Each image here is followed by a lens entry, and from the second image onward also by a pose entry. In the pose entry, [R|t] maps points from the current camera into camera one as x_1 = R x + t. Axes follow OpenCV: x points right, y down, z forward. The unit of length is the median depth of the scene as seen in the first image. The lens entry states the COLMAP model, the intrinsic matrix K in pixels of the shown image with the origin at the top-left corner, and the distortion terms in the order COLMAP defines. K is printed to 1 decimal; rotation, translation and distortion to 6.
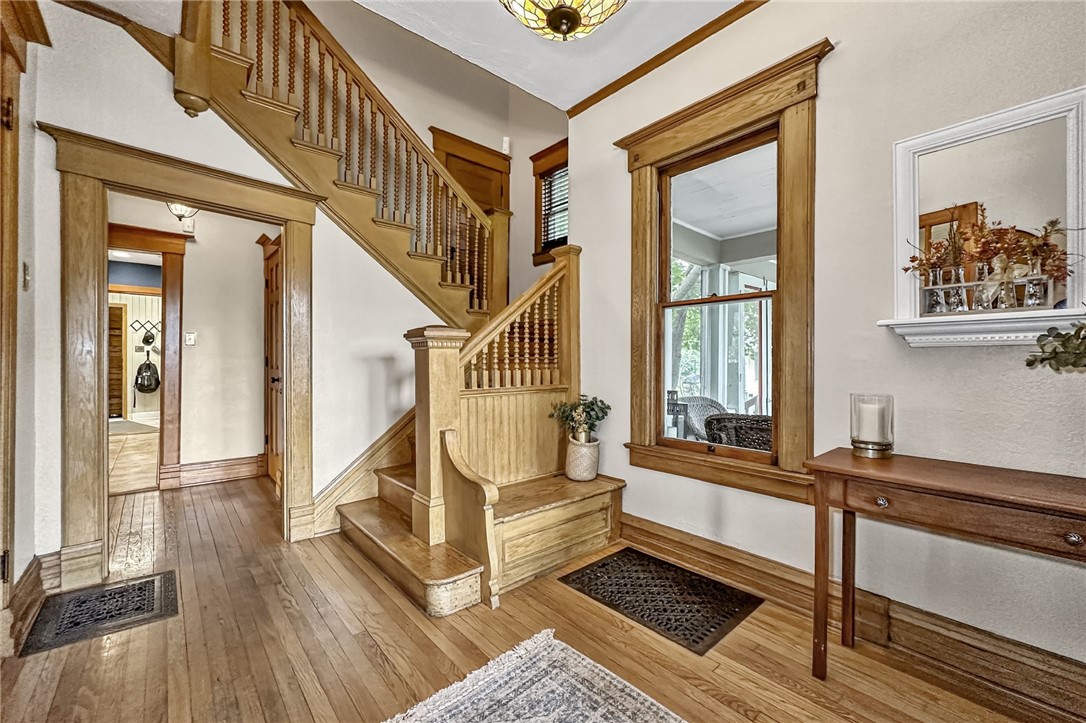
lens RADIAL K [[453.0, 0, 543.0], [0, 453.0, 361.5], [0, 0, 1]] dist [0.000106, 0.000217]
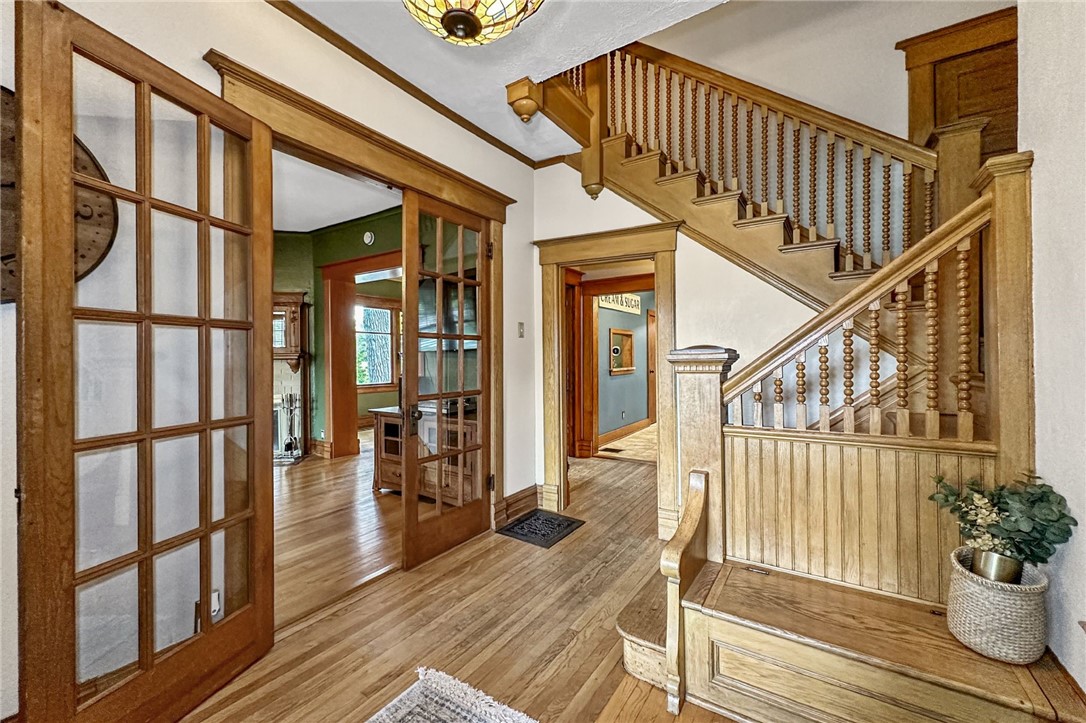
lens RADIAL K [[440.2, 0, 543.0], [0, 440.2, 361.5], [0, 0, 1]] dist [-0.002880, 0.000209]
pose [[0.250194, 0.004151, -0.968187, 0.438007], [0.008798, 0.999940, 0.006561, -0.052325], [0.968156, -0.010159, 0.250143, 0.458679]]
